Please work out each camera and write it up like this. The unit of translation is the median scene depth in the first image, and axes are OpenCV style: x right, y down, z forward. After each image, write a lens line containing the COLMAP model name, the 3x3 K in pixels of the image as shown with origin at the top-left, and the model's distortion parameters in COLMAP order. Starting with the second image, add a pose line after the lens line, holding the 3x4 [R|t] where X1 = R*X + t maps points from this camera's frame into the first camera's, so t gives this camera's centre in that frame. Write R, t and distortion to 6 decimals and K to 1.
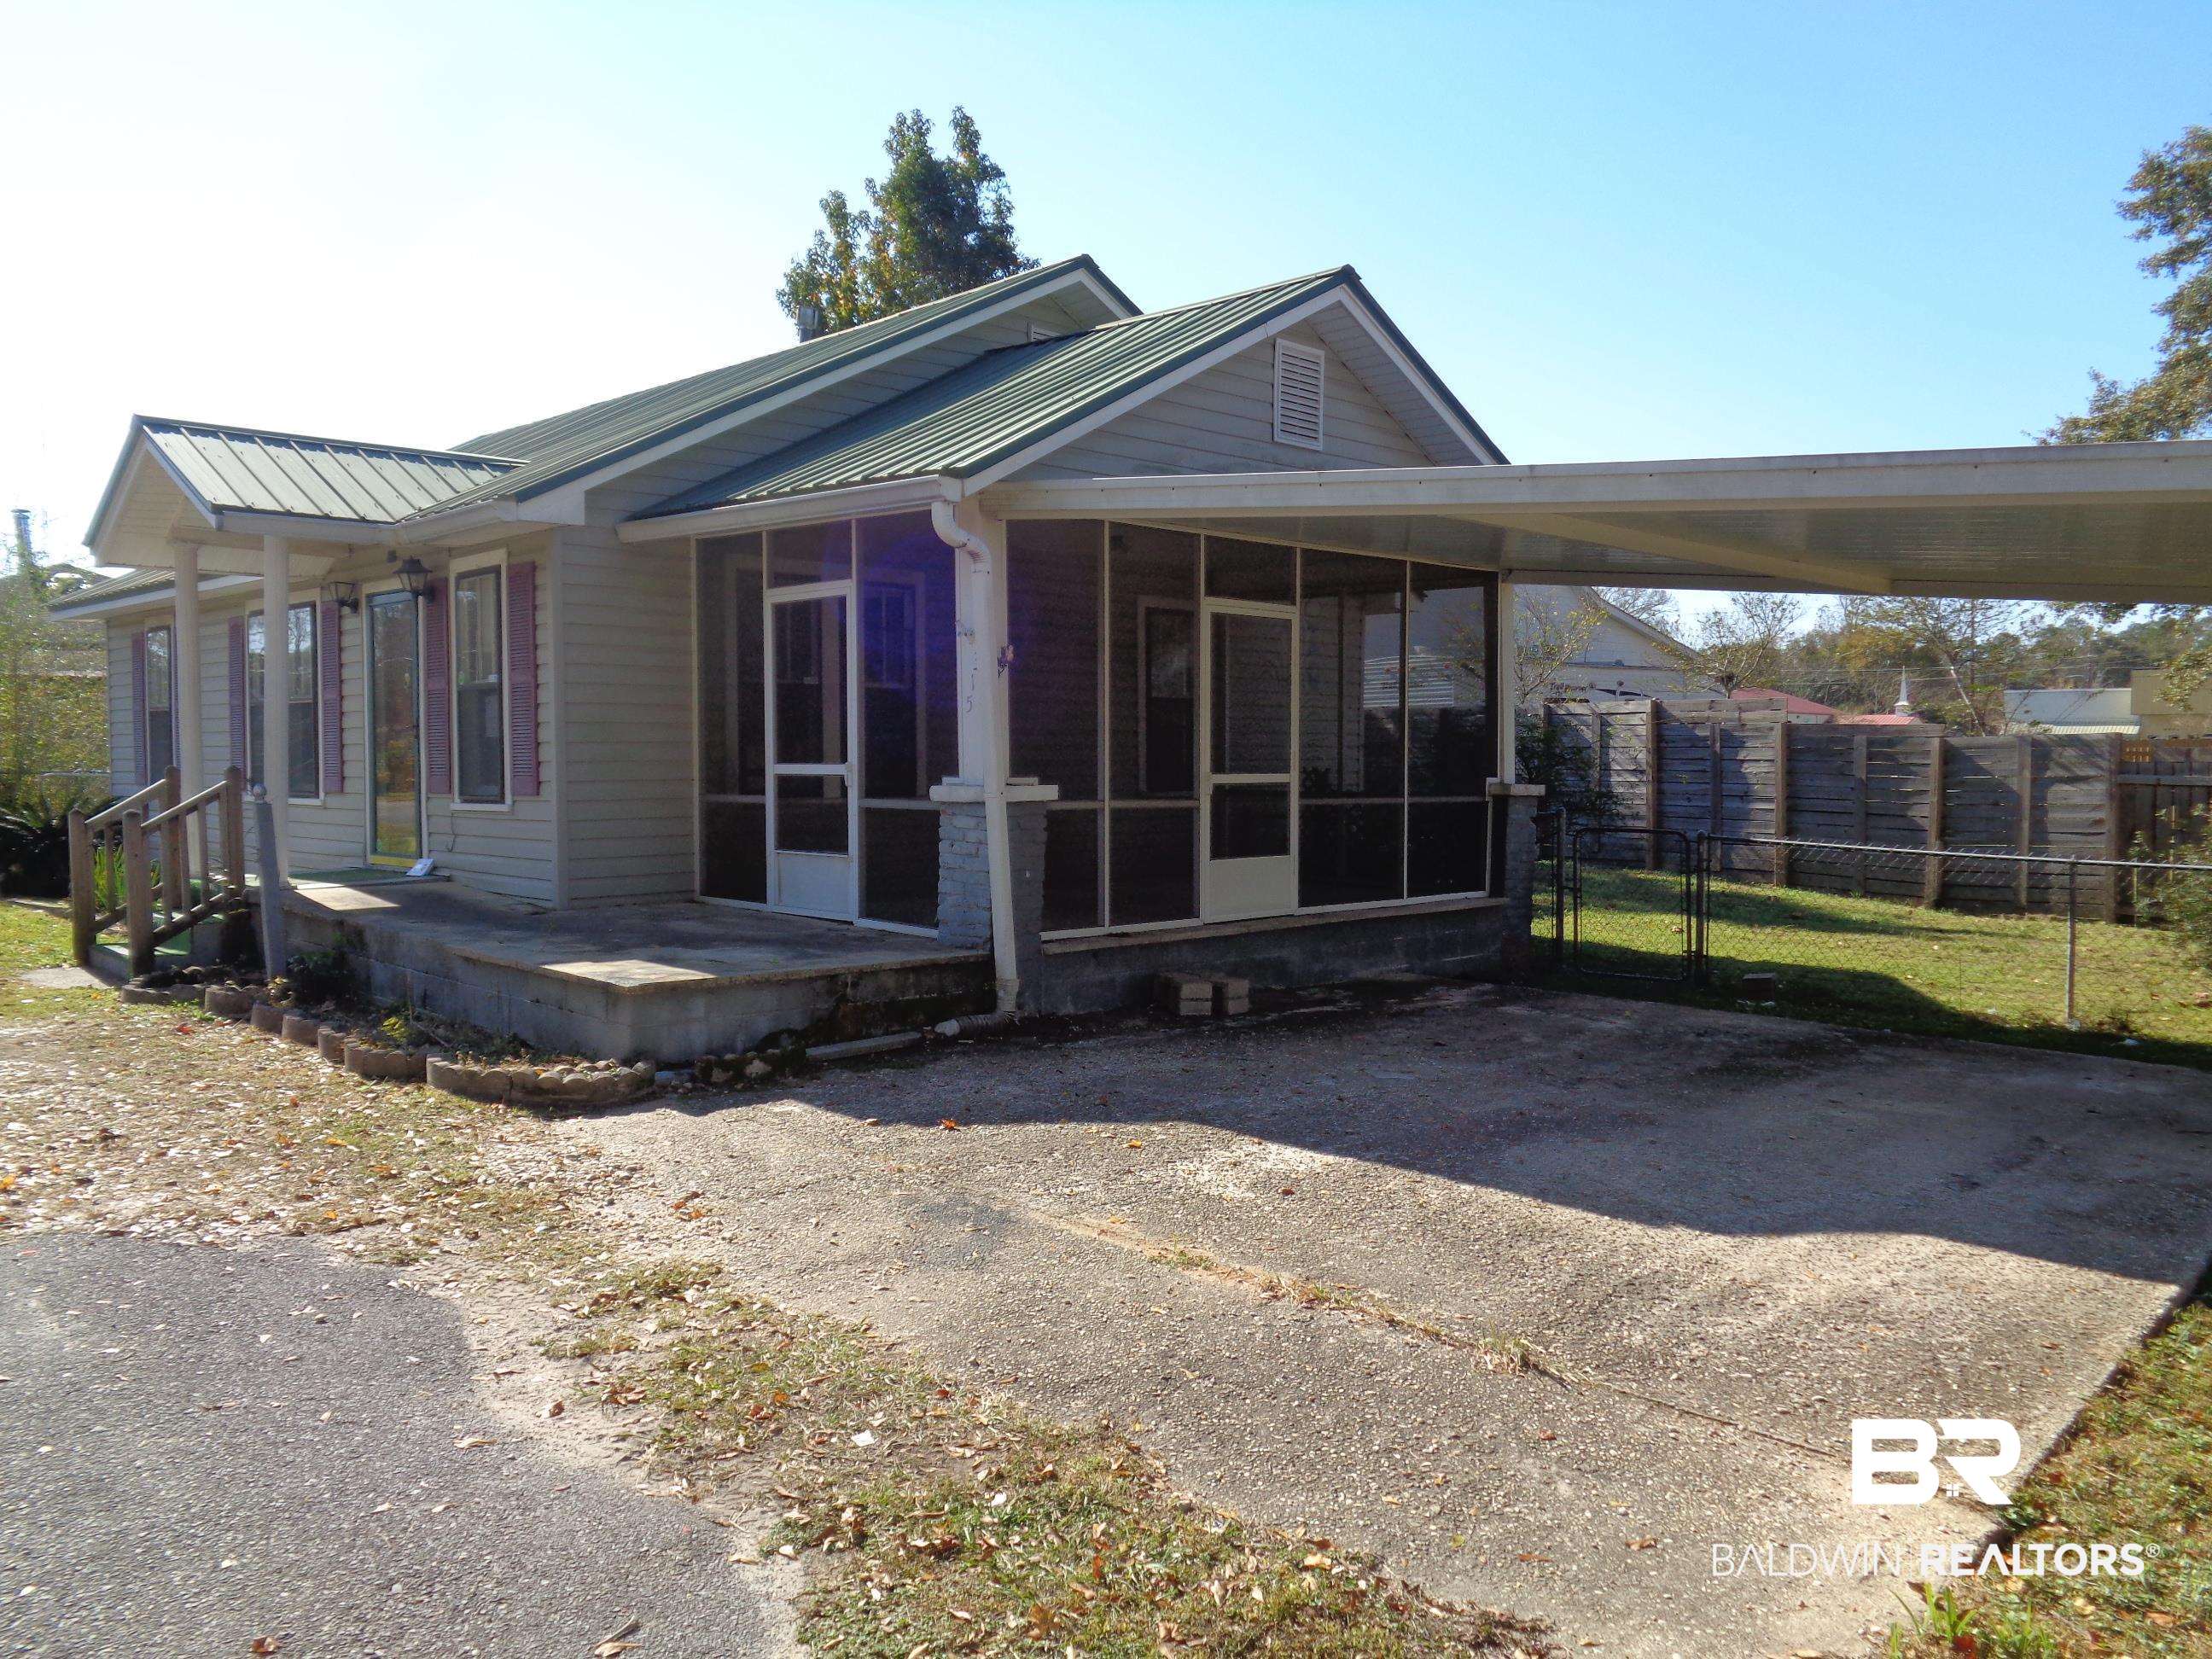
lens RADIAL K [[1676.2, 0, 1106.8], [0, 1676.2, 833.2], [0, 0, 1]] dist [0.006359, 0.006005]
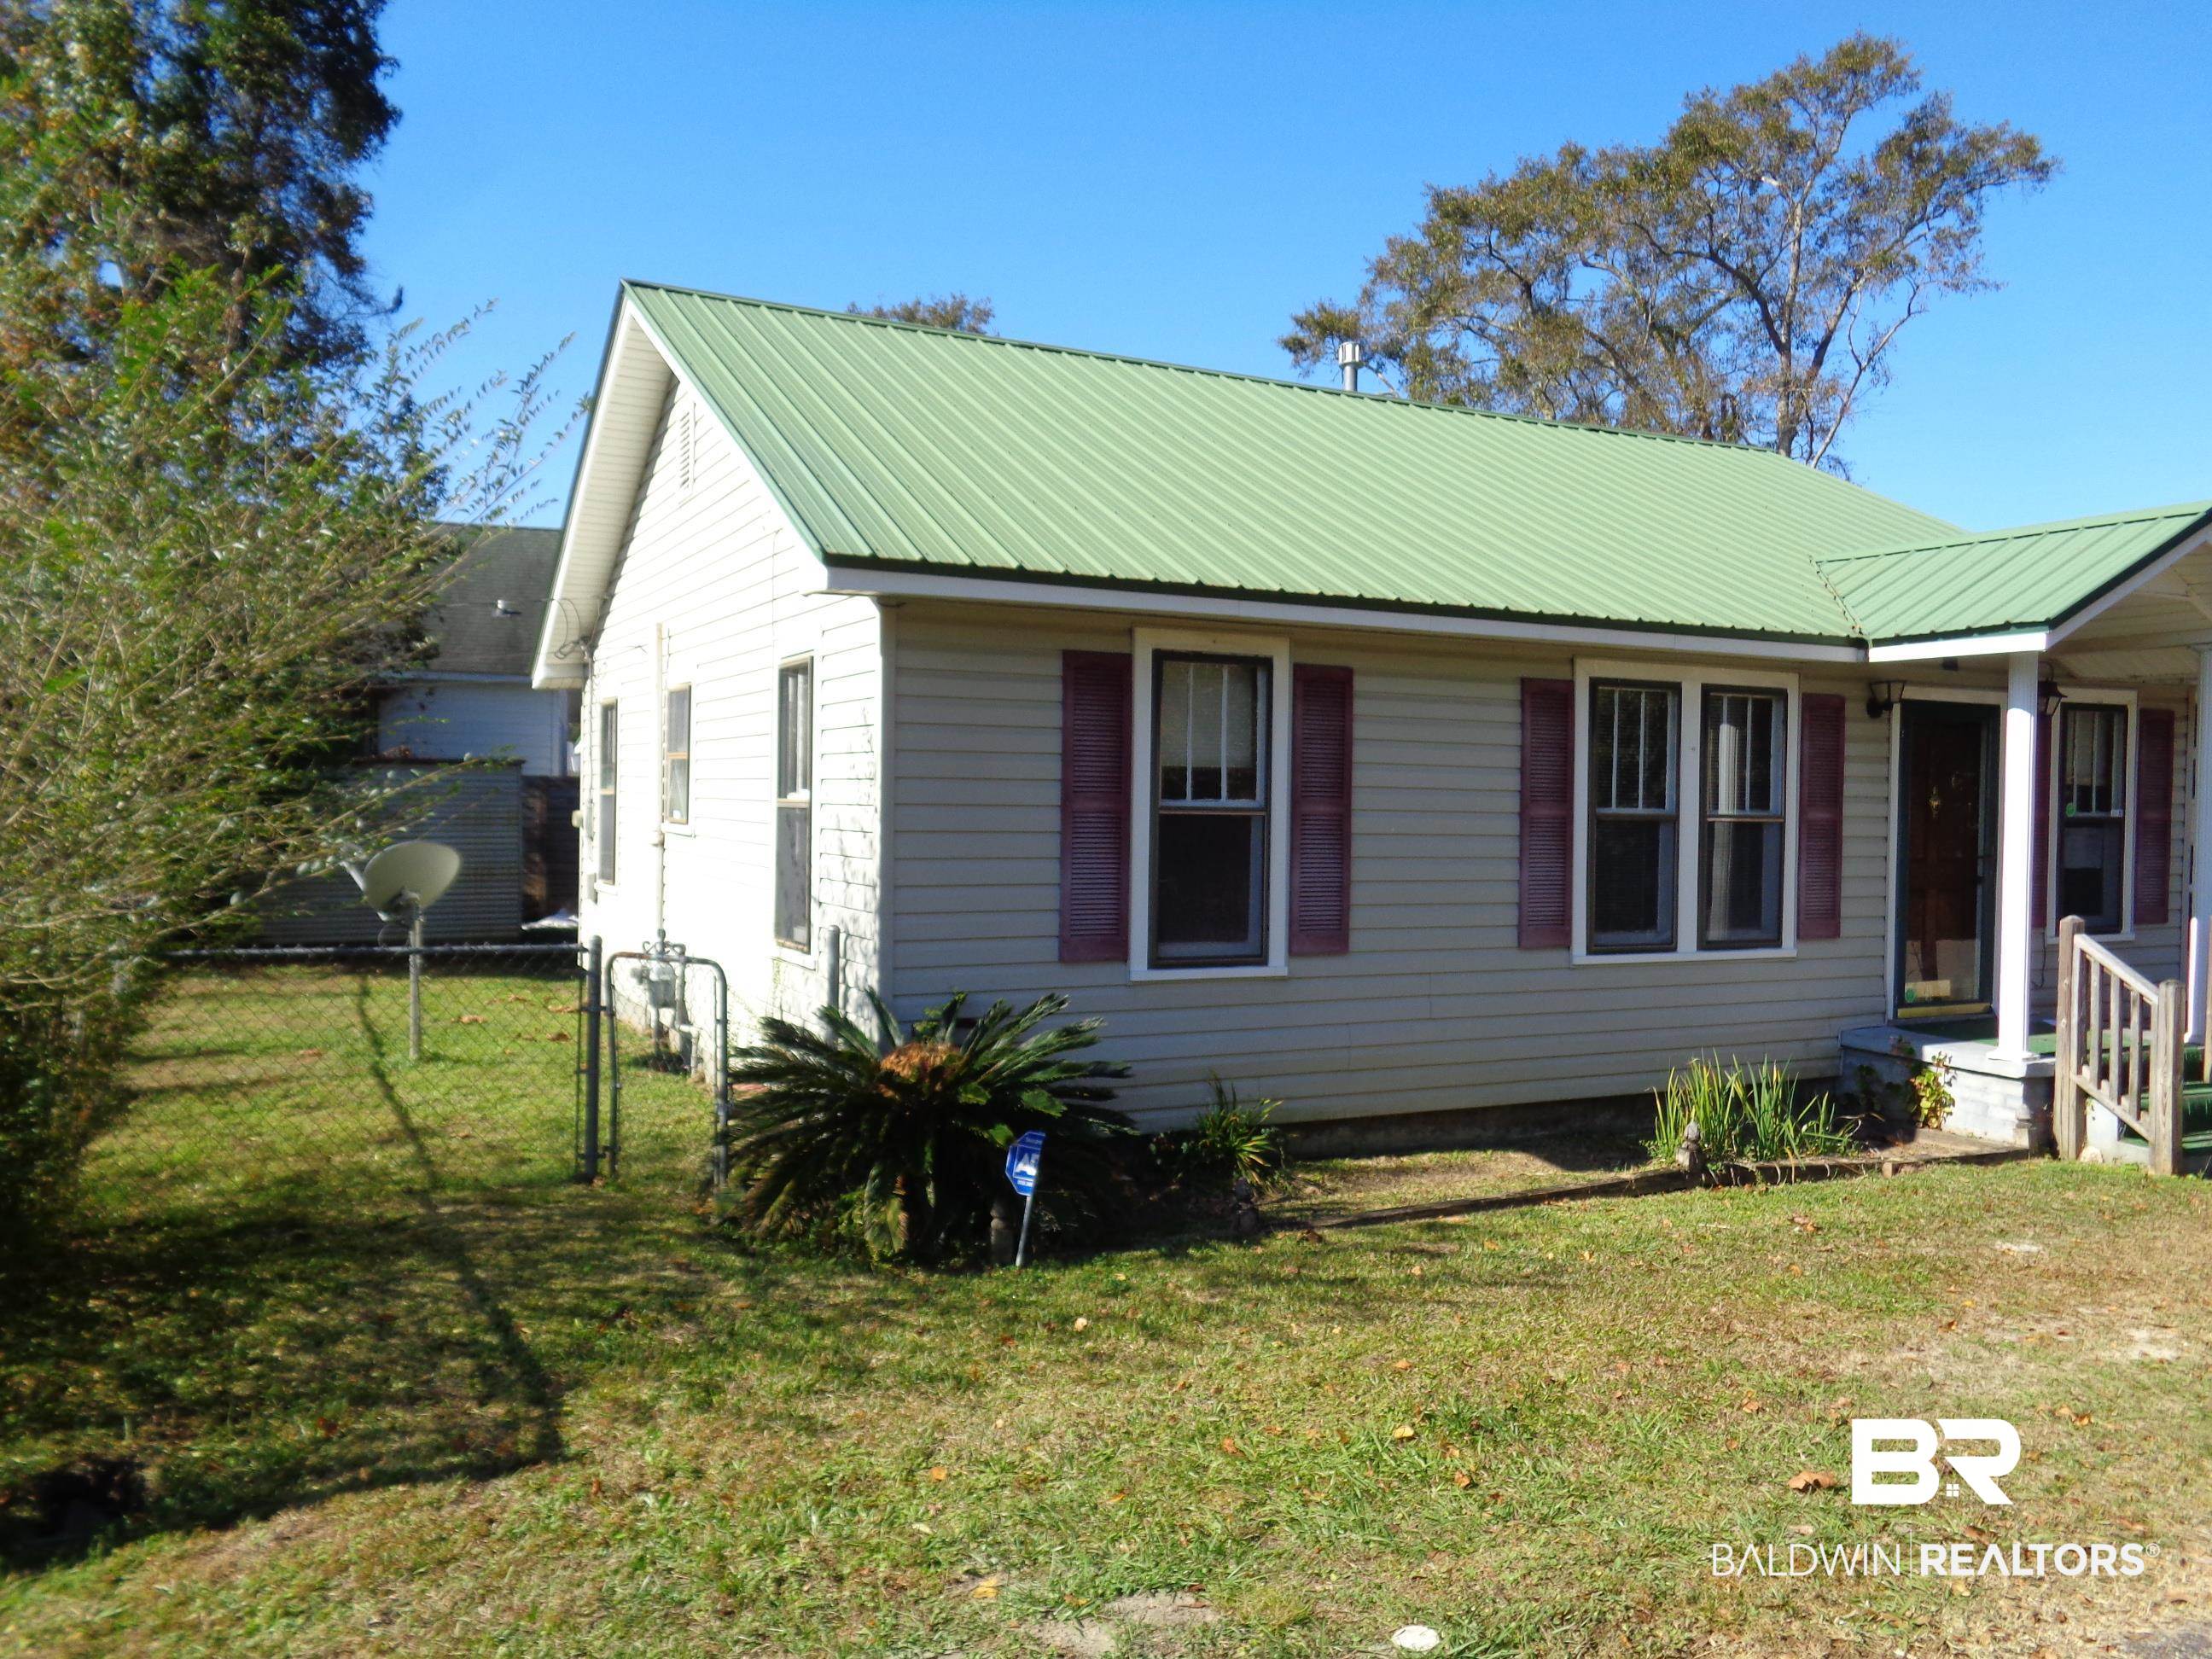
lens RADIAL K [[1676.2, 0, 1093.0], [0, 1676.2, 833.9], [0, 0, 1]] dist [0.006359, 0.006005]
pose [[0.323974, -0.015348, 0.945941, -1.561496], [0.028306, 0.999578, 0.006524, -0.104704], [-0.945642, 0.024662, 0.324272, 1.269724]]
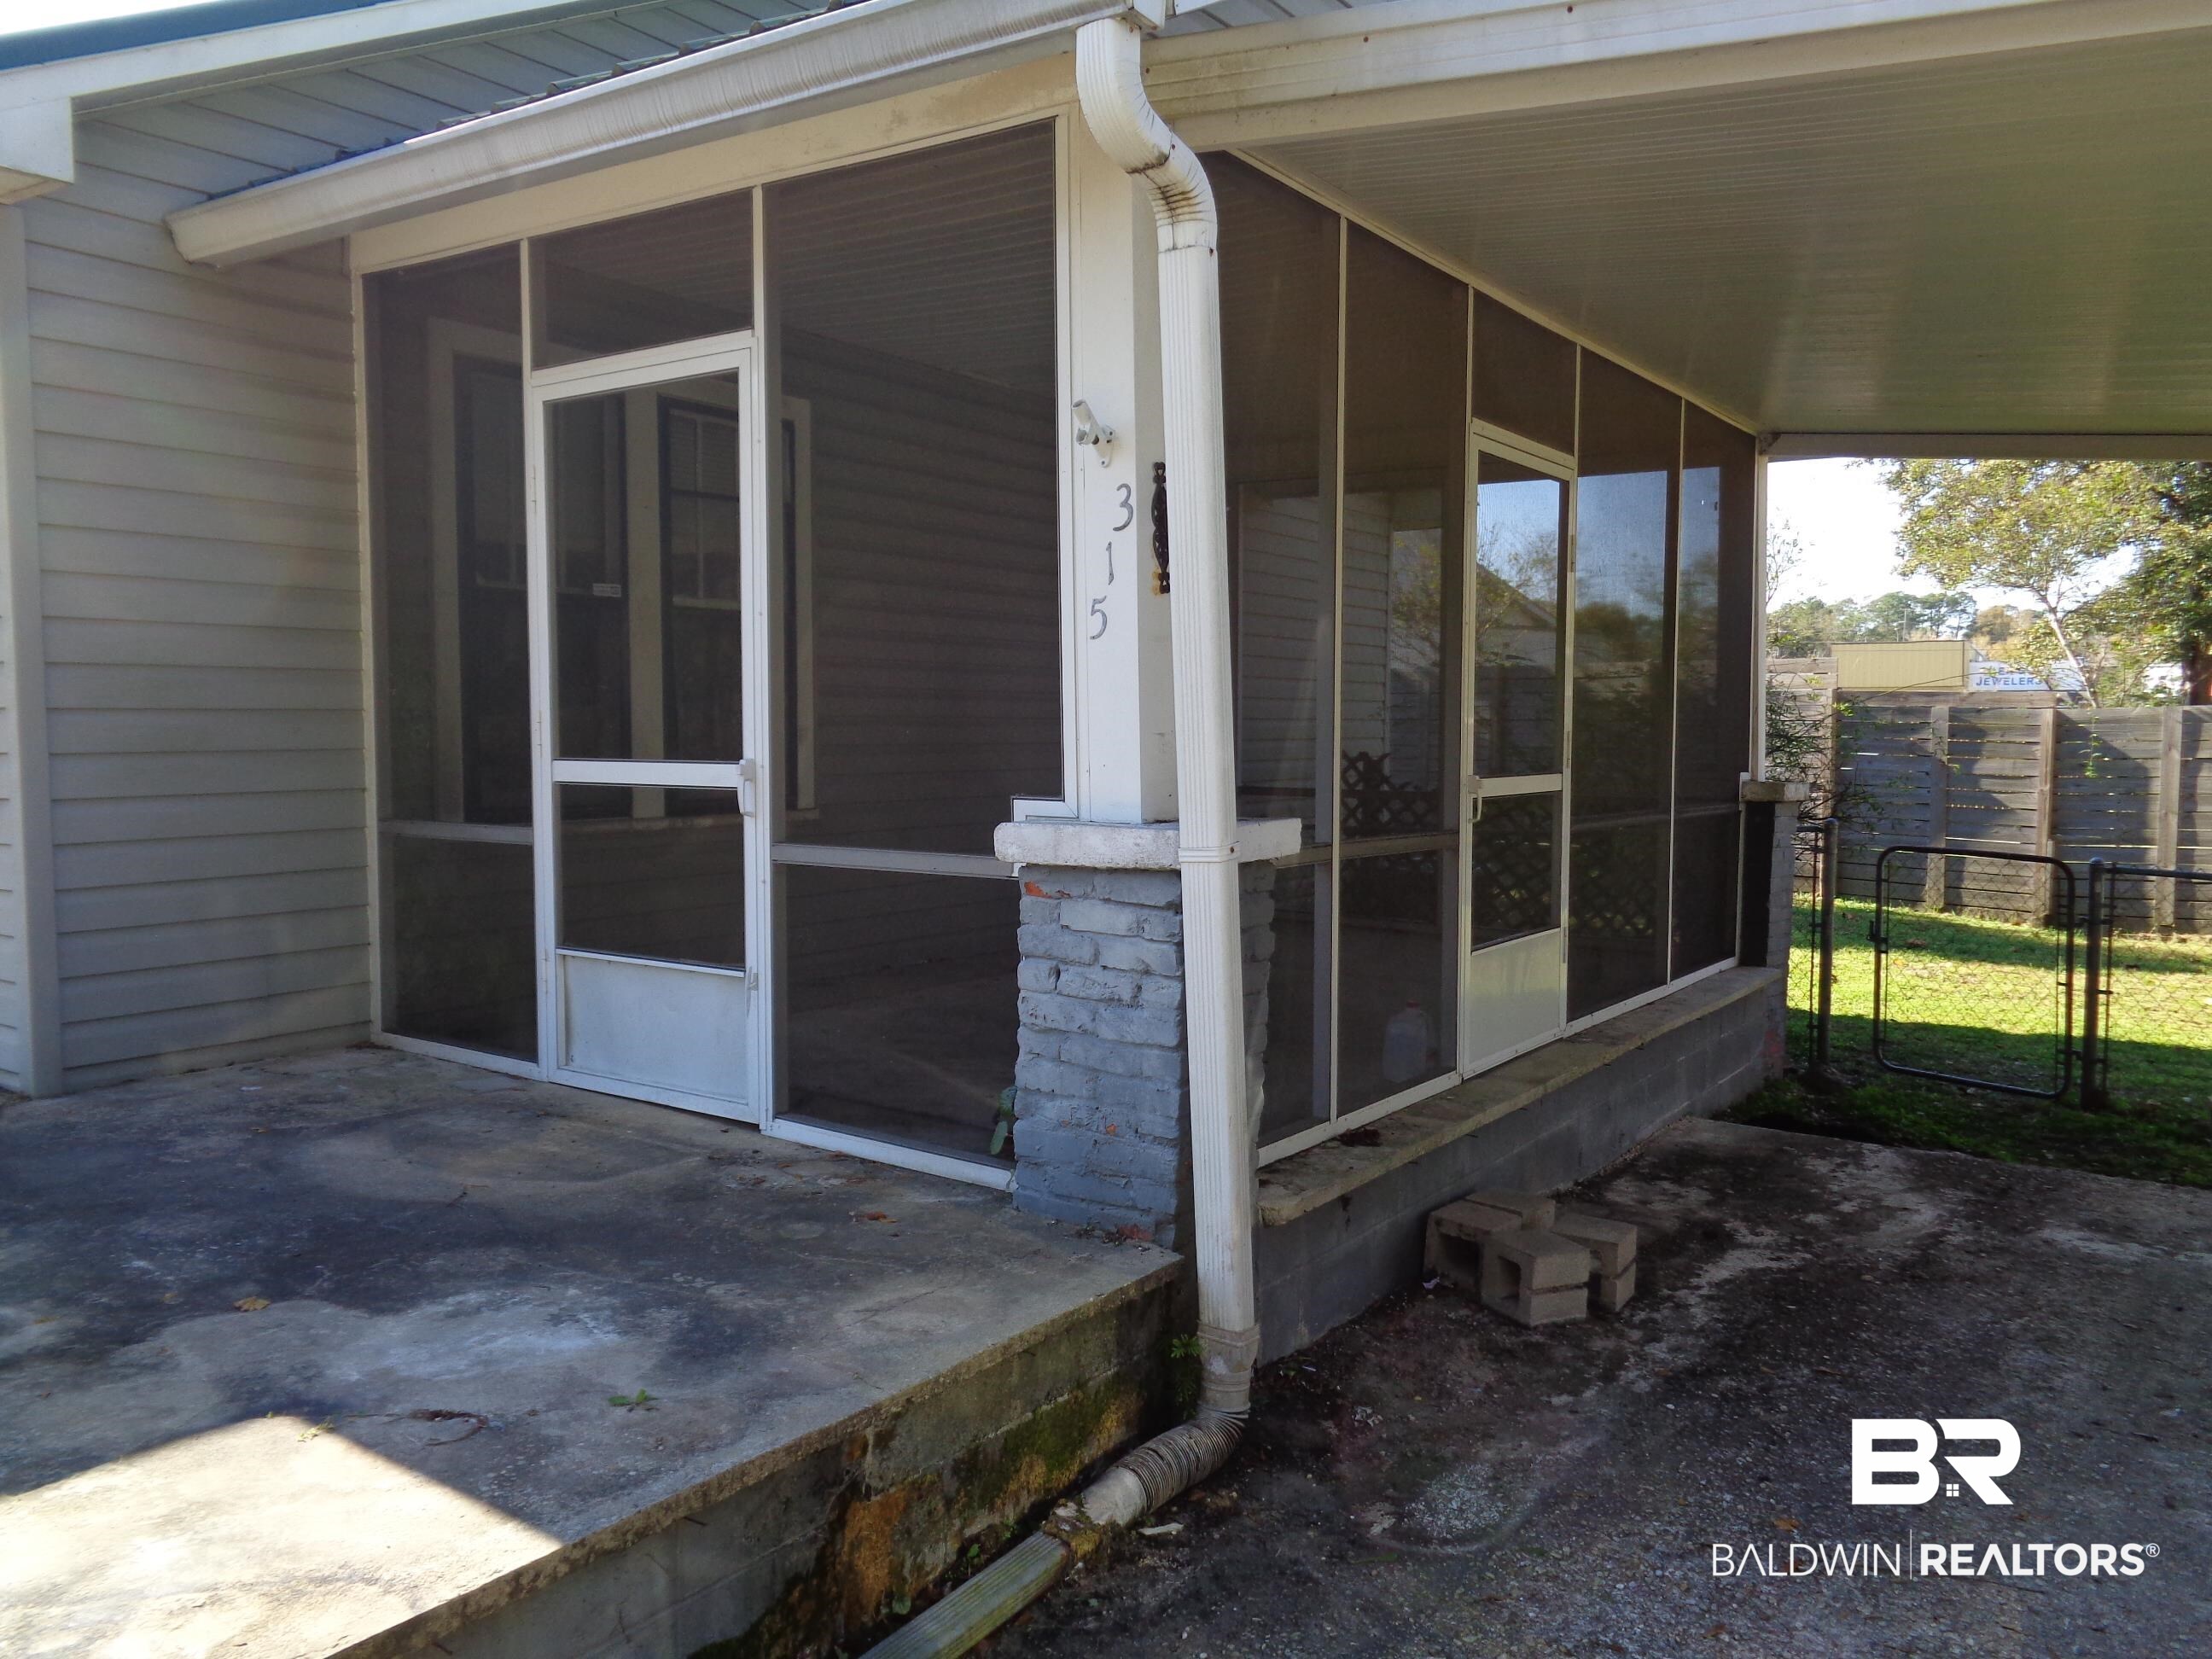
lens RADIAL K [[1676.2, 0, 1107.1], [0, 1676.2, 827.2], [0, 0, 1]] dist [0.006359, 0.006005]
pose [[0.984735, -0.008978, 0.173830, -0.124025], [0.006245, 0.999848, 0.016258, -0.028054], [-0.173949, -0.014925, 0.984642, 0.503202]]
